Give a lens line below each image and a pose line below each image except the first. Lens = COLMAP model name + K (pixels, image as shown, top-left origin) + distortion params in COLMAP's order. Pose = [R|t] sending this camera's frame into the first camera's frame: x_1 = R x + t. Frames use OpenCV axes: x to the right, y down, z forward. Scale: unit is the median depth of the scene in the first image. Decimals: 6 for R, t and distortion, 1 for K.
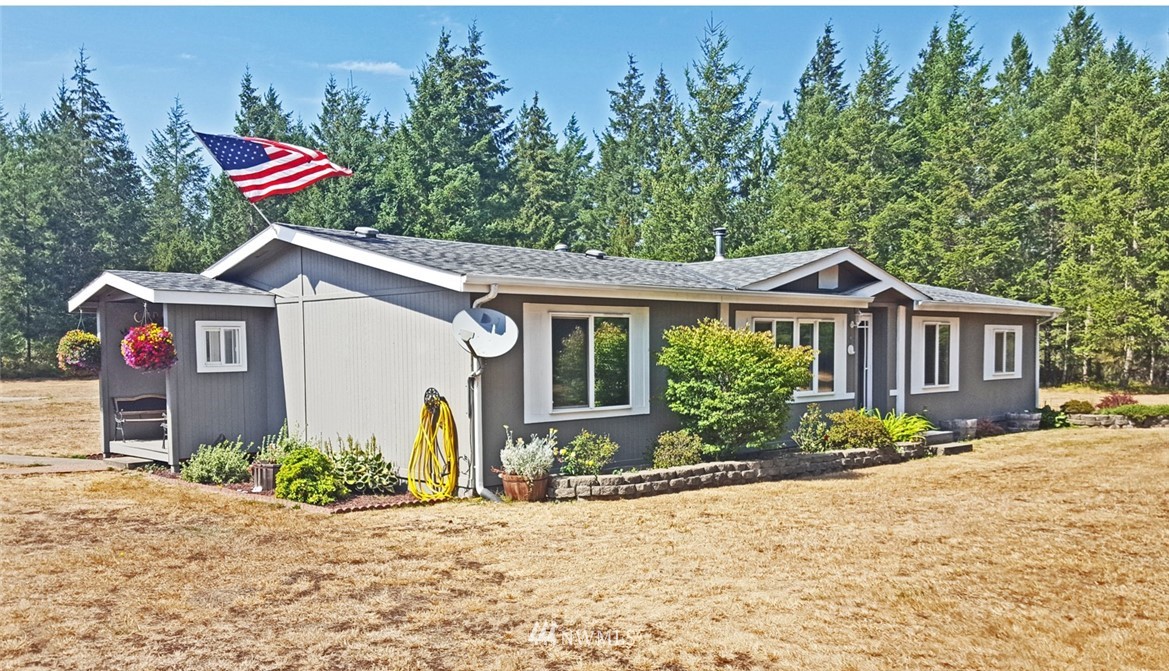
lens RADIAL K [[1216.8, 0, 586.9], [0, 1216.8, 335.6], [0, 0, 1]] dist [0.021510, 0.000000]
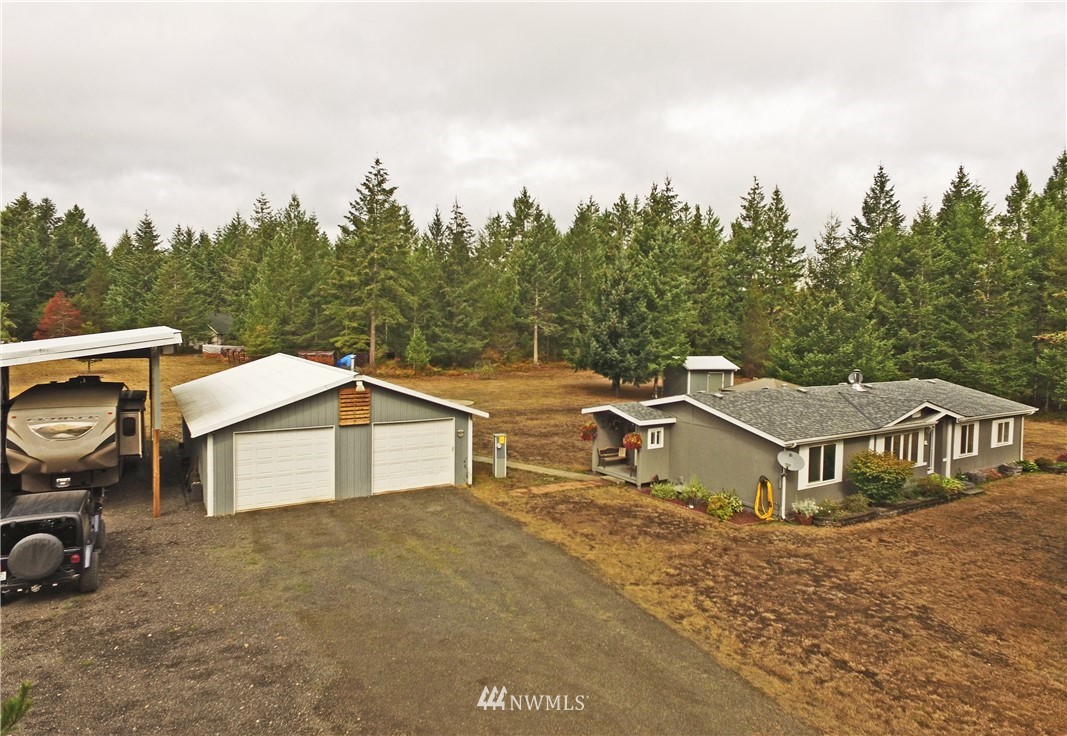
lens RADIAL K [[715.9, 0, 541.8], [0, 715.9, 365.9], [0, 0, 1]] dist [-0.000334, 0.002420]
pose [[0.970161, 0.025195, -0.241148, -0.117119], [-0.016734, 0.999173, 0.037069, -0.128380], [0.241882, -0.031928, 0.969780, -0.335335]]
